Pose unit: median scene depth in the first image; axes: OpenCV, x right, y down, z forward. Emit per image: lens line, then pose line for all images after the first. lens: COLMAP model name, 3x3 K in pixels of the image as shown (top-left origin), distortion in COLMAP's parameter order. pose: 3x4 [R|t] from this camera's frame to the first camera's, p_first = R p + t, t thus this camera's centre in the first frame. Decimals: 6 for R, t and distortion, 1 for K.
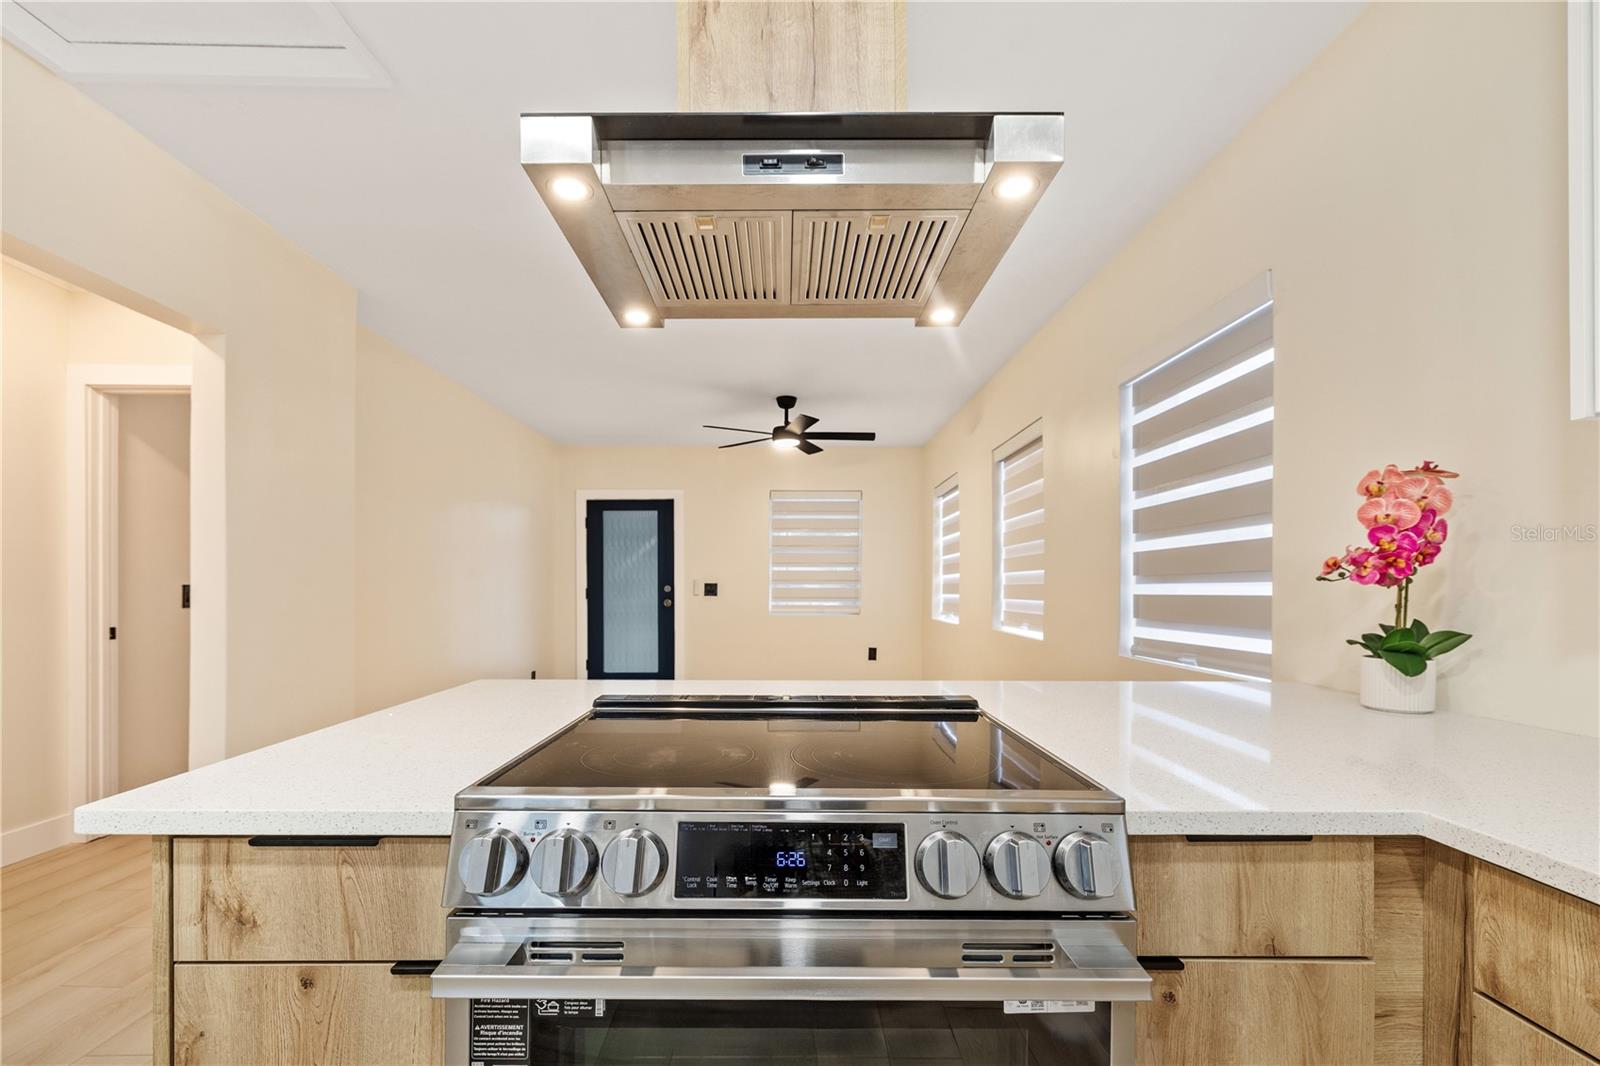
lens RADIAL K [[694.0, 0, 791.9], [0, 694.0, 587.4], [0, 0, 1]] dist [-0.000334, 0.000132]
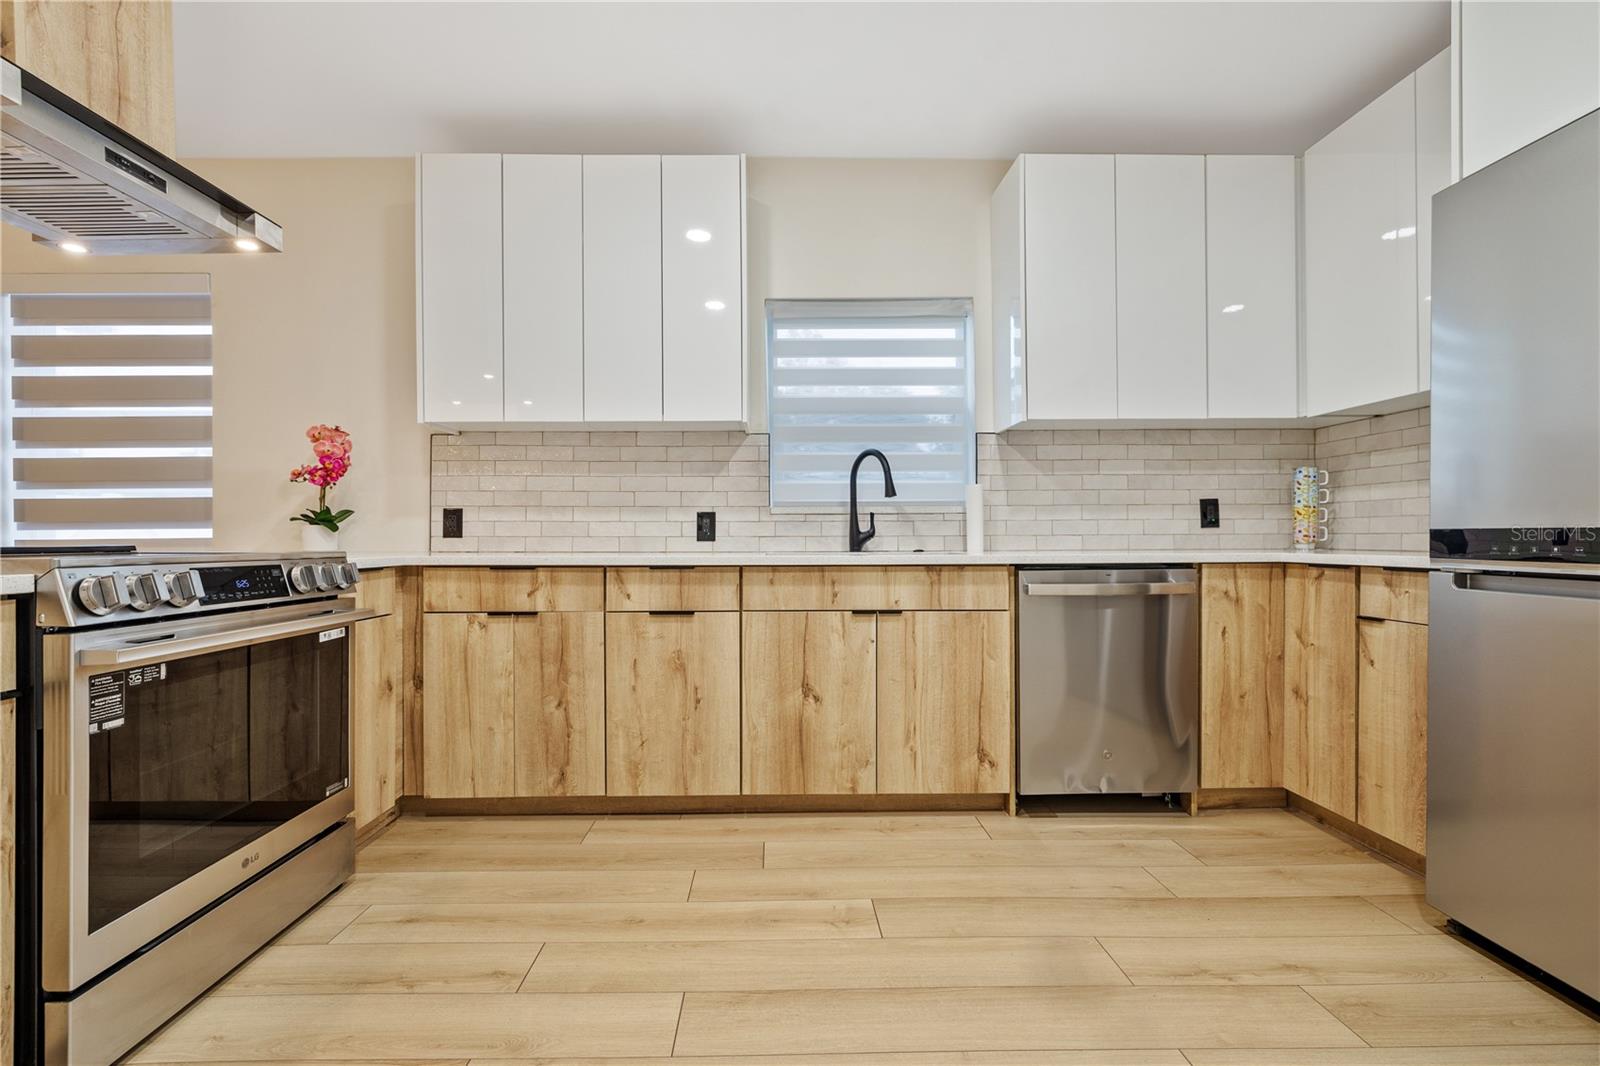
lens RADIAL K [[675.5, 0, 786.3], [0, 675.5, 535.4], [0, 0, 1]] dist [-0.000604, 0.000199]
pose [[-0.005171, -0.000653, 0.999986, -0.994474], [0.004914, 0.999988, 0.000678, 0.133041], [-0.999975, 0.004917, -0.005167, -0.279366]]
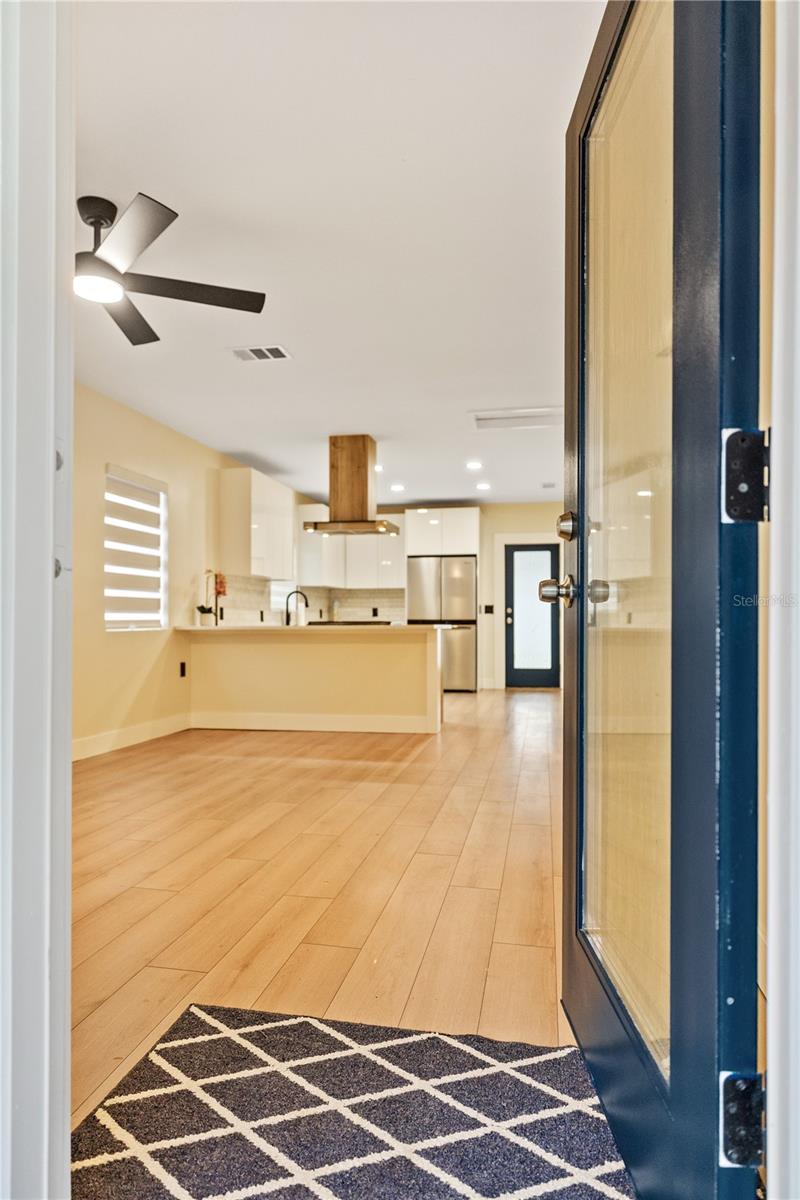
lens RADIAL K [[754.6, 0, 397.4], [0, 754.6, 615.8], [0, 0, 1]] dist [0.000128, -0.000005]
pose [[-0.978664, 0.001235, 0.205464, -1.186611], [-0.000181, 0.999976, -0.006874, 0.143349], [-0.205468, -0.006764, -0.978640, 5.178502]]
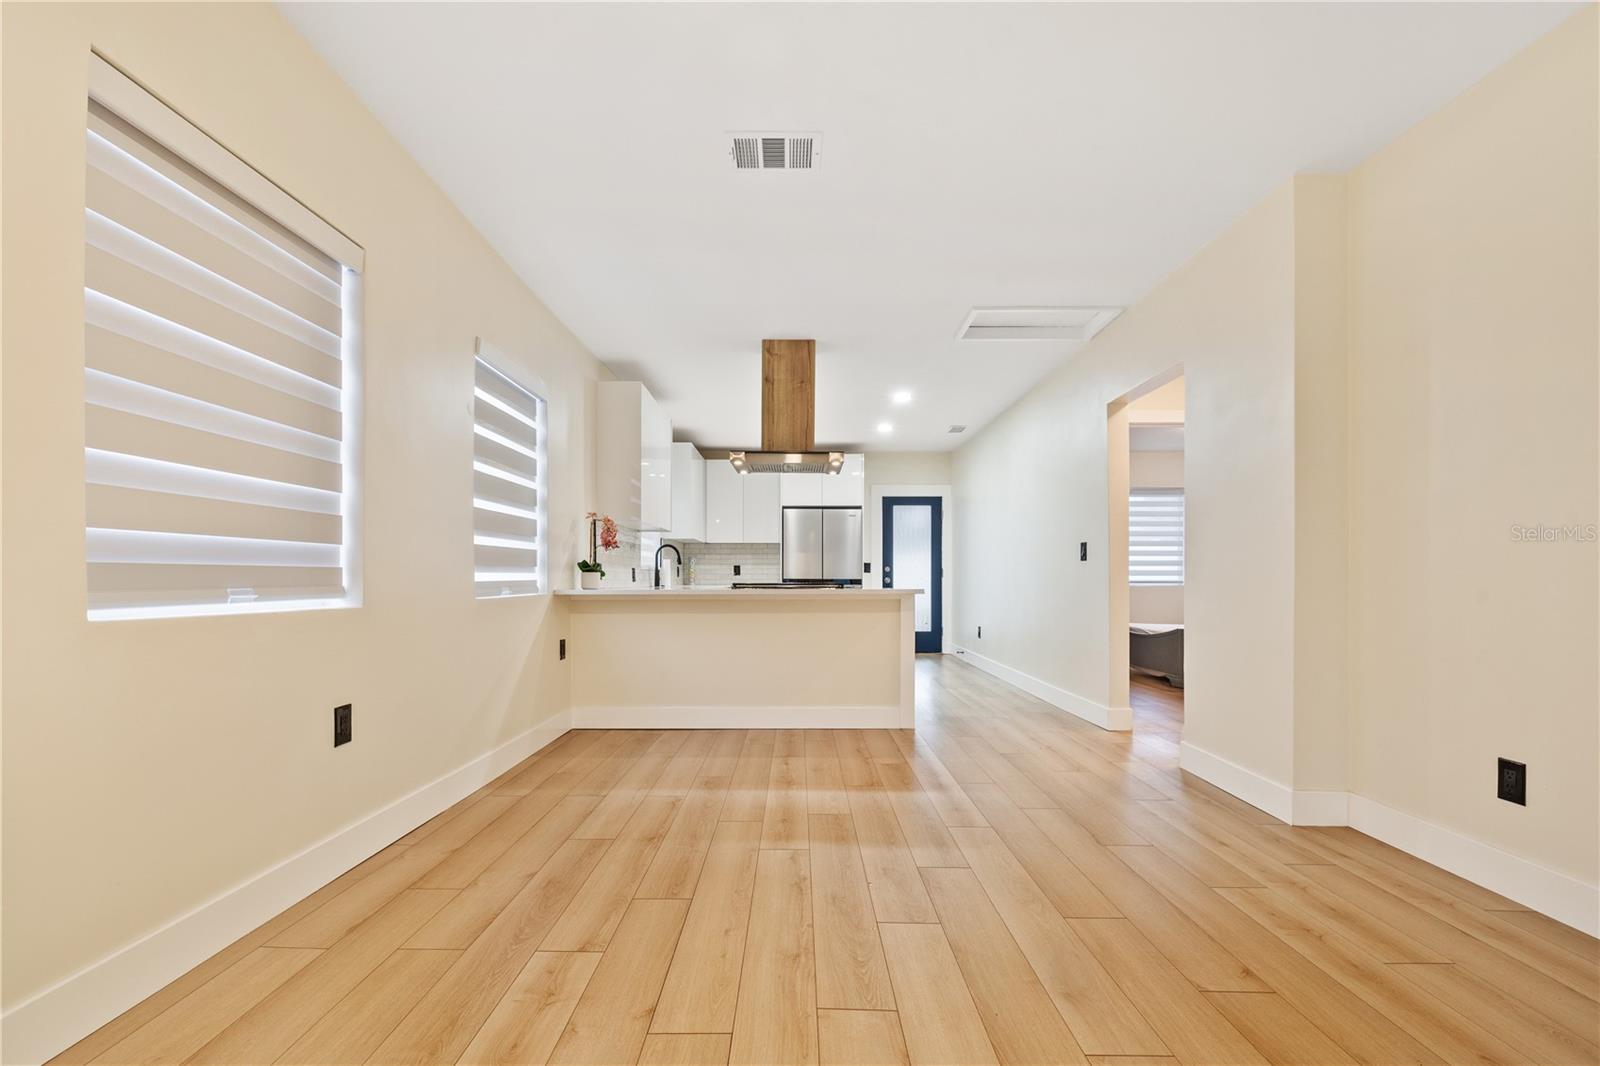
lens RADIAL K [[693.9, 0, 792.7], [0, 693.9, 576.9], [0, 0, 1]] dist [0.000148, 0.000053]
pose [[-0.999795, -0.002448, 0.020118, -0.086509], [-0.002480, 0.999996, -0.001594, 0.123794], [-0.020114, -0.001644, -0.999796, 4.026349]]
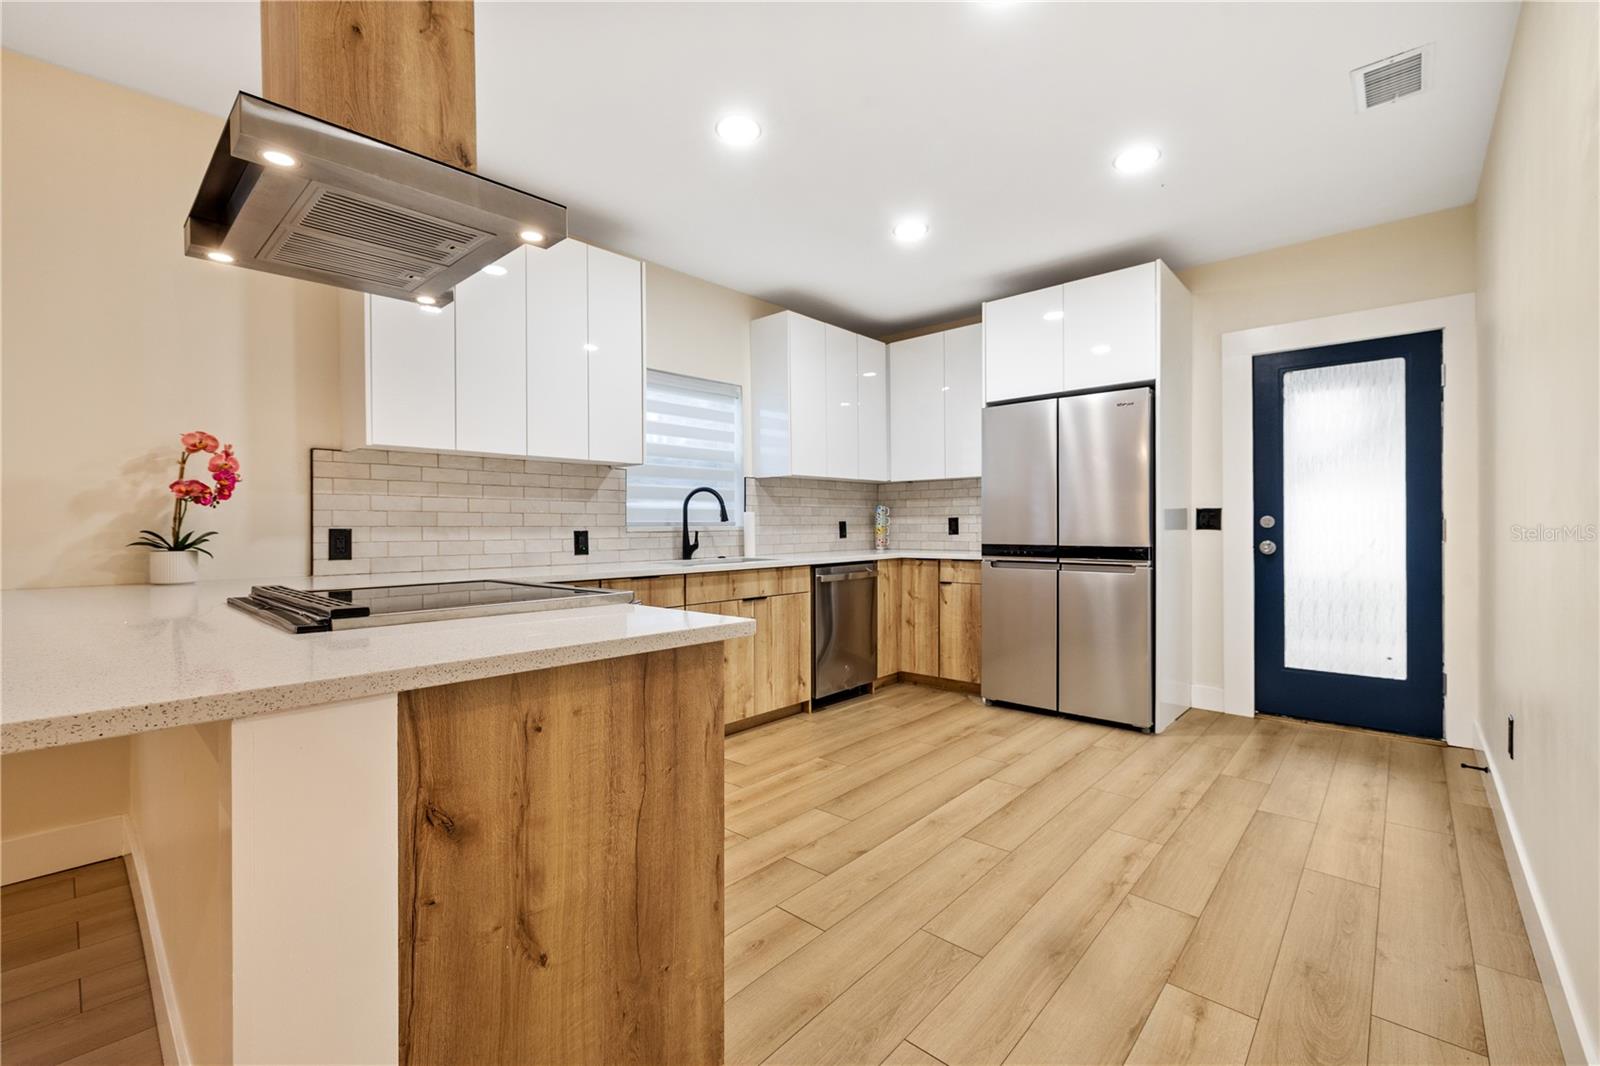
lens RADIAL K [[673.7, 0, 787.5], [0, 673.7, 525.0], [0, 0, 1]] dist [-0.002402, 0.000061]
pose [[-0.727799, 0.003148, 0.685783, -1.177848], [0.005128, 0.999986, 0.000852, 0.048088], [-0.685771, 0.004137, -0.727805, 1.142429]]
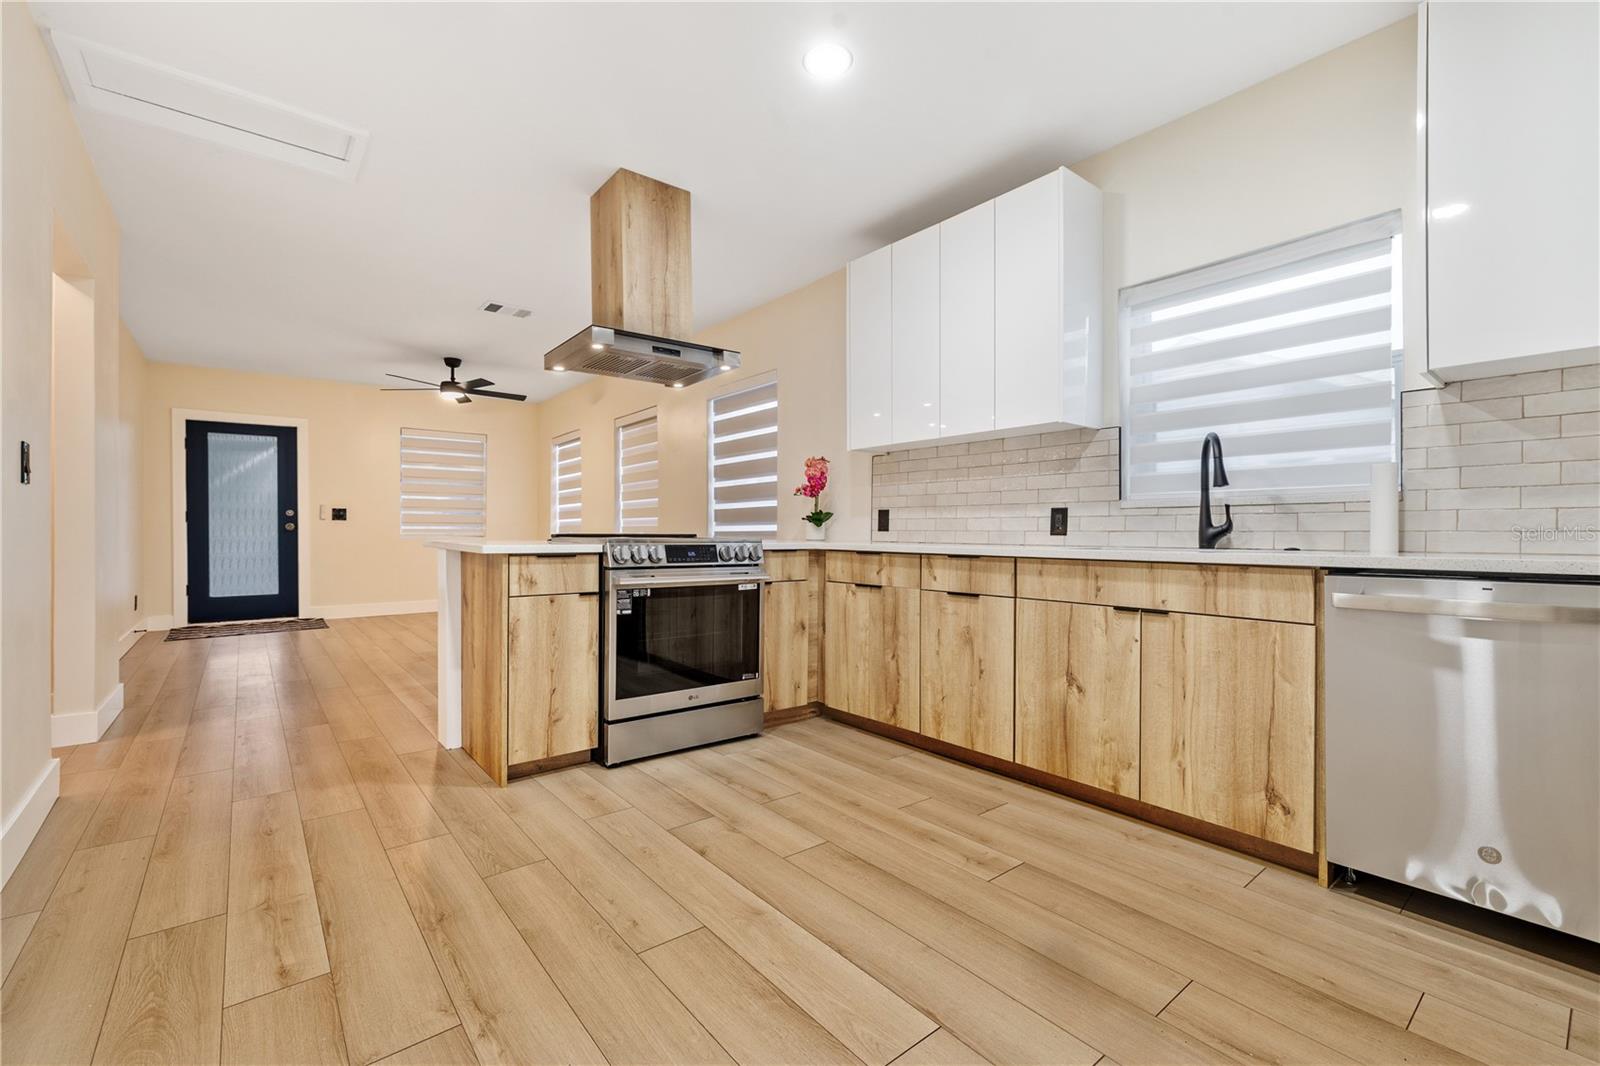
lens RADIAL K [[675.5, 0, 786.3], [0, 675.5, 535.4], [0, 0, 1]] dist [-0.000604, 0.000199]
pose [[0.789342, -0.003719, 0.613943, -0.963859], [0.000536, 0.999985, 0.005369, 0.138404], [-0.613954, -0.003909, 0.789332, -1.162495]]
